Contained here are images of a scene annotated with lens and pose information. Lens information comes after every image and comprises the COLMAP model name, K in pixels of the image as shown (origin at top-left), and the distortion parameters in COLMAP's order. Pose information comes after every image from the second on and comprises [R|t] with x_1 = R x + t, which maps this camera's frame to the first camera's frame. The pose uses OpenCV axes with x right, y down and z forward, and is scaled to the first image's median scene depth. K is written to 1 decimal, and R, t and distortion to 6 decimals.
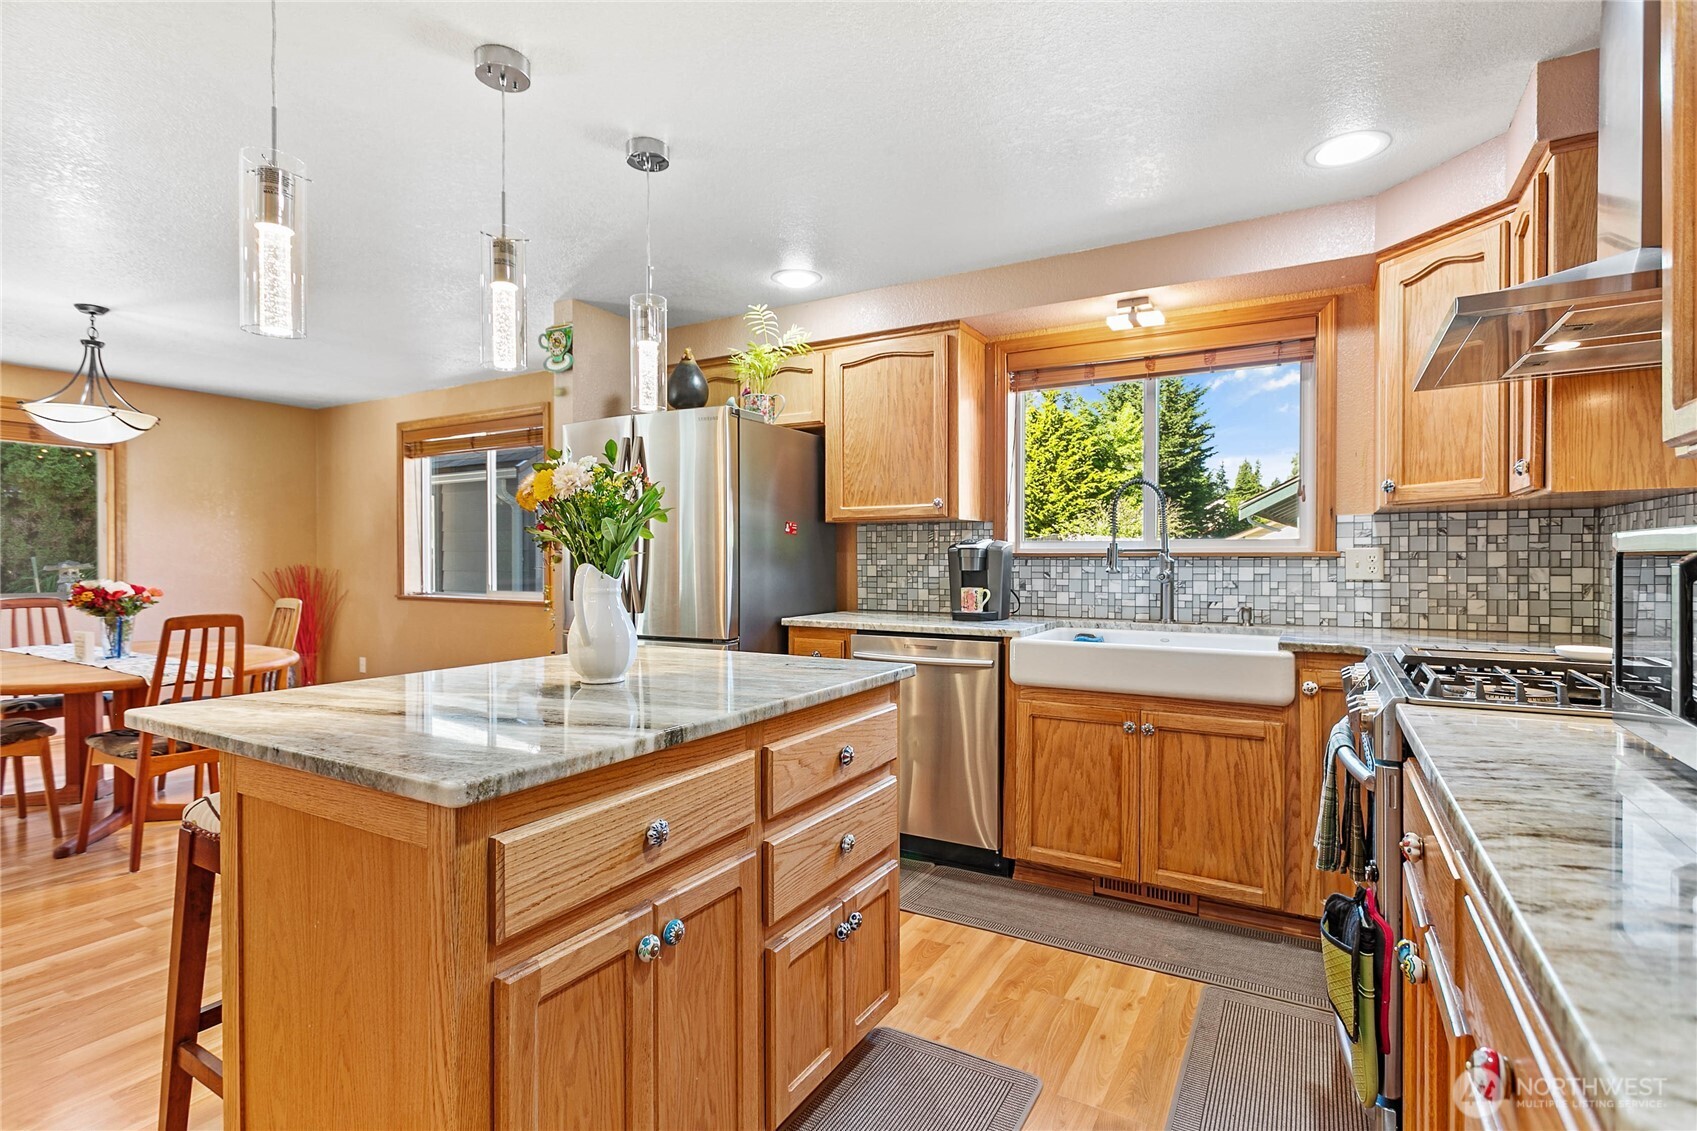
lens RADIAL K [[792.1, 0, 848.5], [0, 792.1, 565.5], [0, 0, 1]] dist [0.002856, 0.000664]
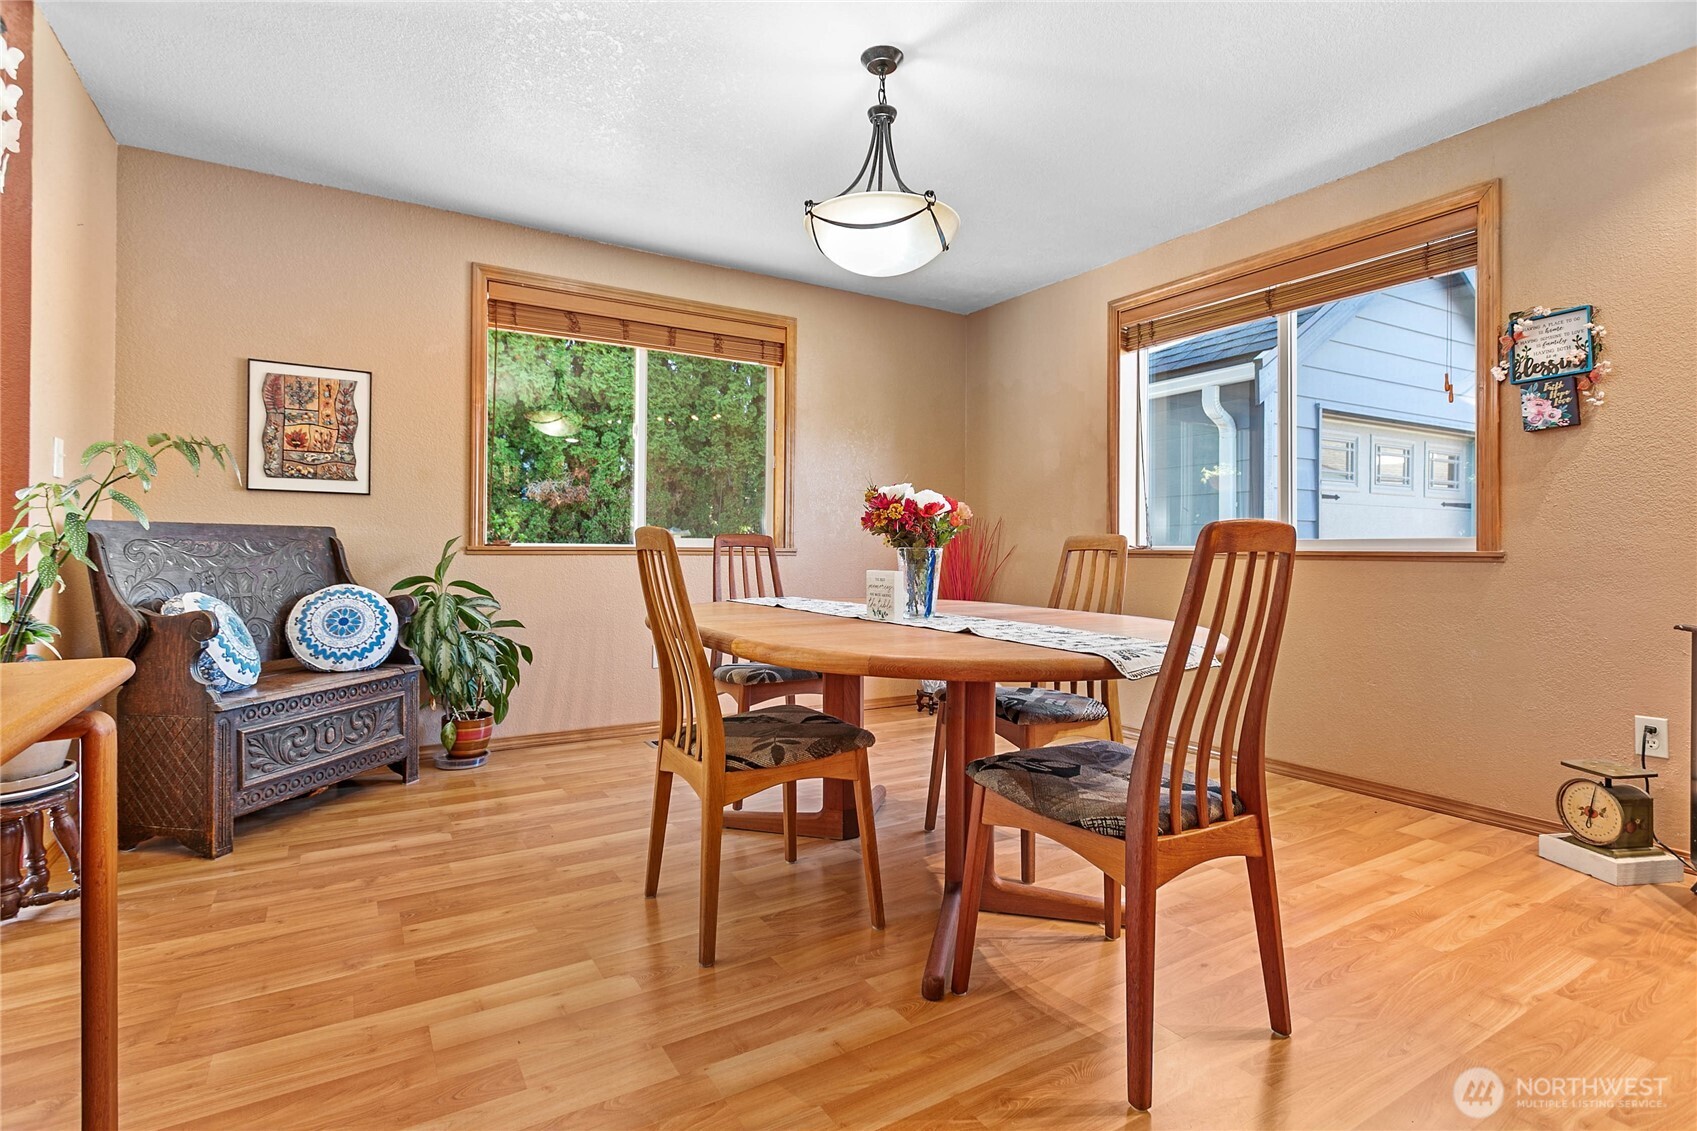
lens RADIAL K [[825.4, 0, 847.7], [0, 825.4, 543.7], [0, 0, 1]] dist [0.000437, 0.000289]
pose [[0.878886, 0.003881, -0.477016, -0.675374], [-0.014908, 0.999702, -0.019333, 0.073512], [0.476798, 0.024103, 0.878682, 0.429816]]
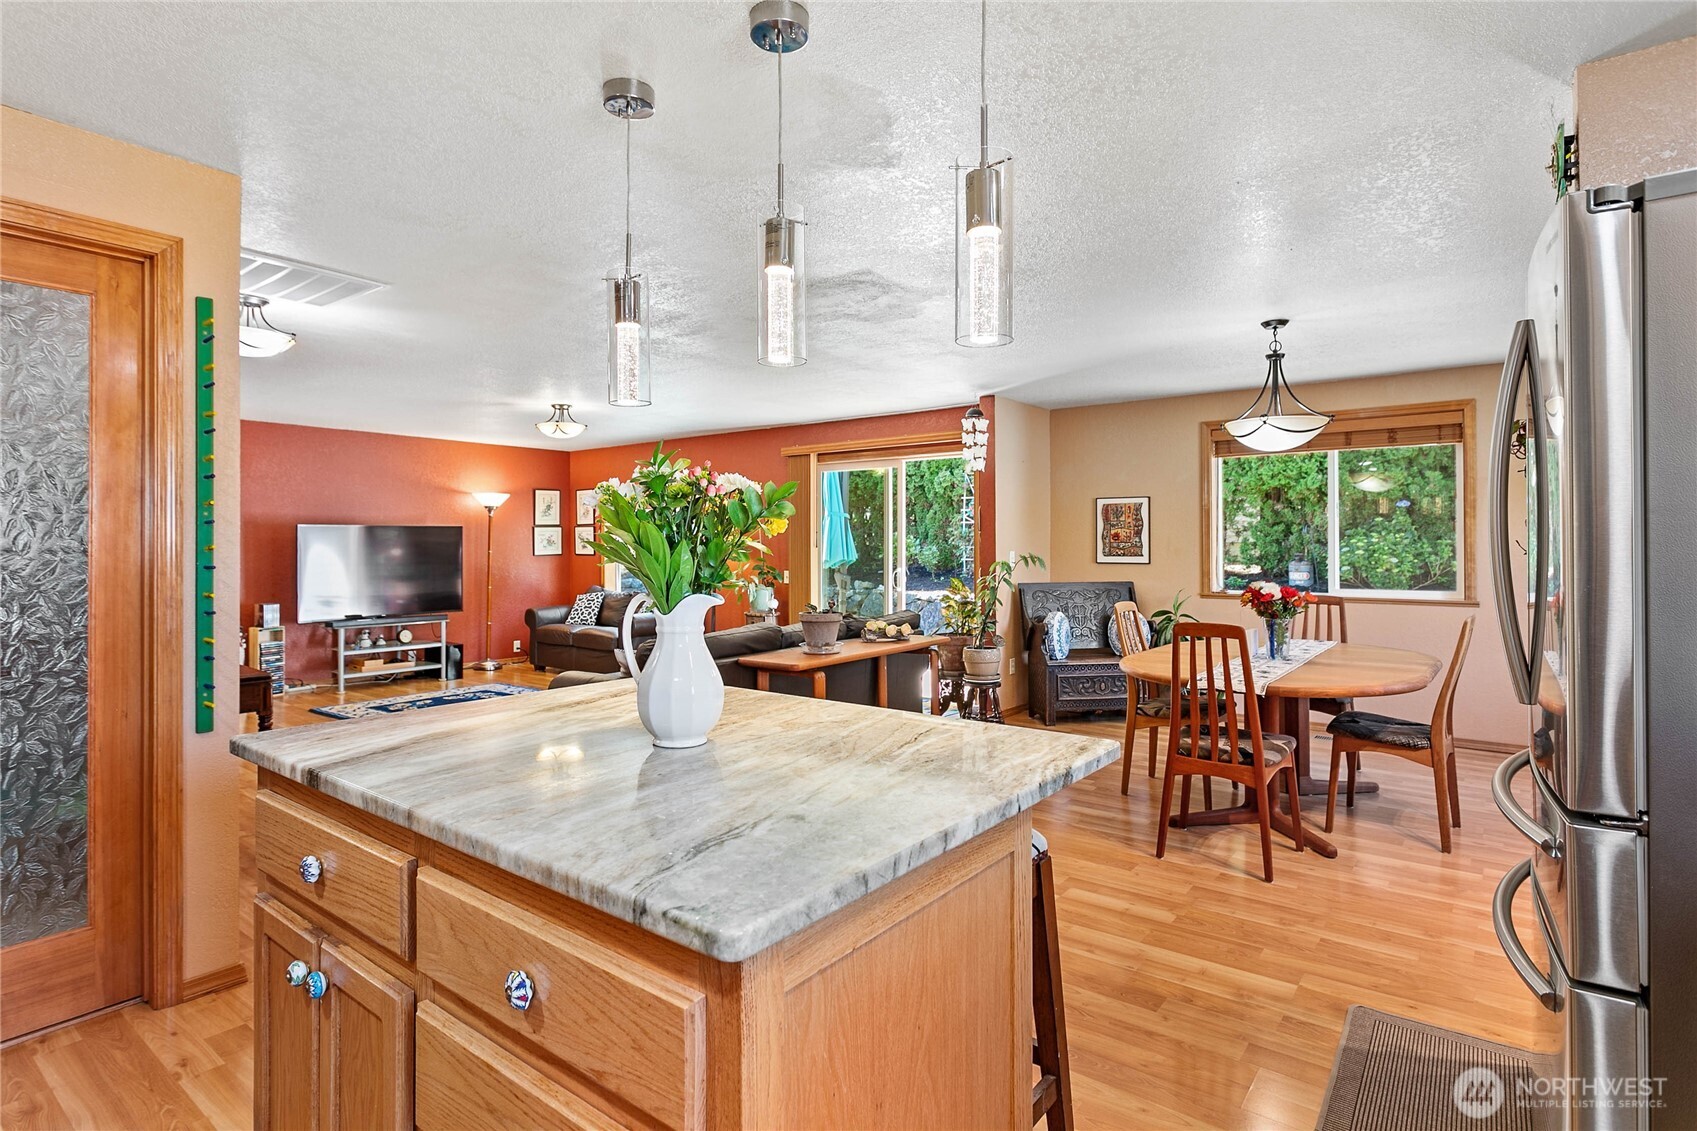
lens RADIAL K [[858.7, 0, 849.2], [0, 858.7, 540.8], [0, 0, 1]] dist [0.001588, 0.000155]
pose [[-0.123696, -0.005274, -0.992306, 0.246084], [-0.013183, 0.999906, -0.003671, -0.025019], [0.992233, 0.012627, -0.123754, 0.595384]]
